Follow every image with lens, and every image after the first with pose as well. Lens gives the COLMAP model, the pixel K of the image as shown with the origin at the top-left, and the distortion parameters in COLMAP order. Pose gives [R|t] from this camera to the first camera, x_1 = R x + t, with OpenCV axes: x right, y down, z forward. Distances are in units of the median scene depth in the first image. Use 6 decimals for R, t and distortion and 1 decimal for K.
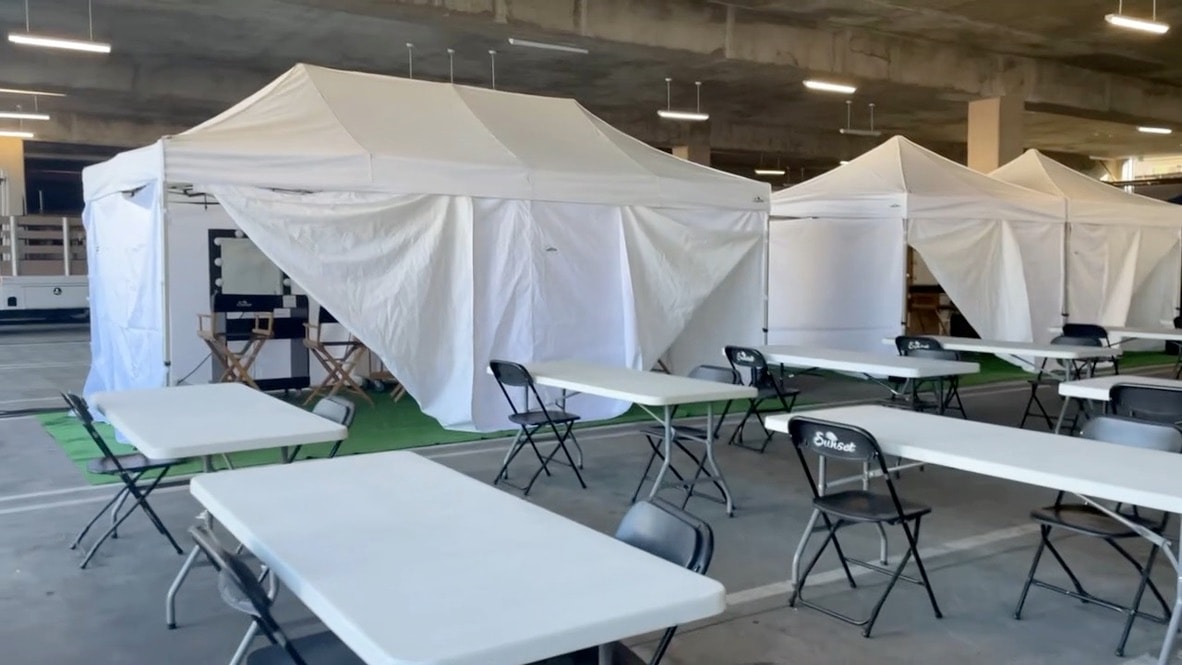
lens RADIAL K [[947.2, 0, 590.4], [0, 947.2, 316.2], [0, 0, 1]] dist [0.098267, -0.138202]
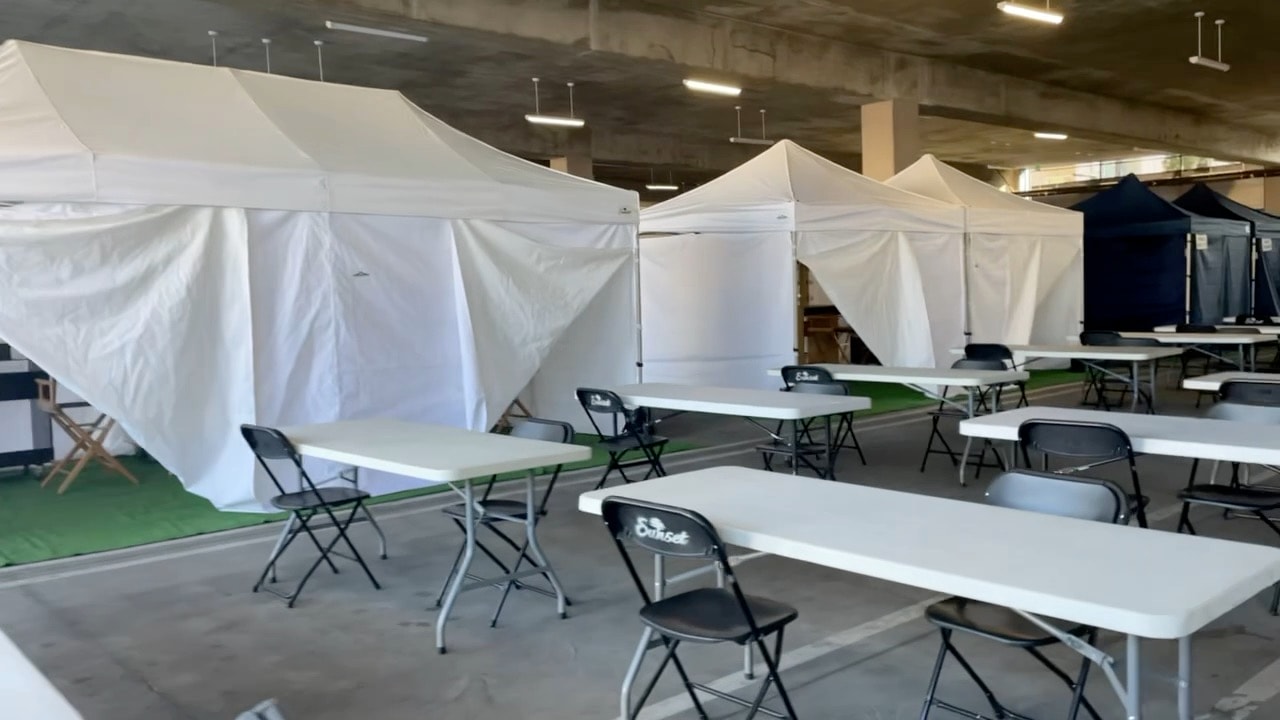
lens RADIAL K [[1025.8, 0, 639.4], [0, 1025.8, 342.3], [0, 0, 1]] dist [0.098267, -0.138202]
pose [[0.988343, -0.035454, 0.148056, 0.053244], [0.036282, 0.999337, -0.002896, -0.002463], [-0.147855, 0.008234, 0.988975, 0.100312]]
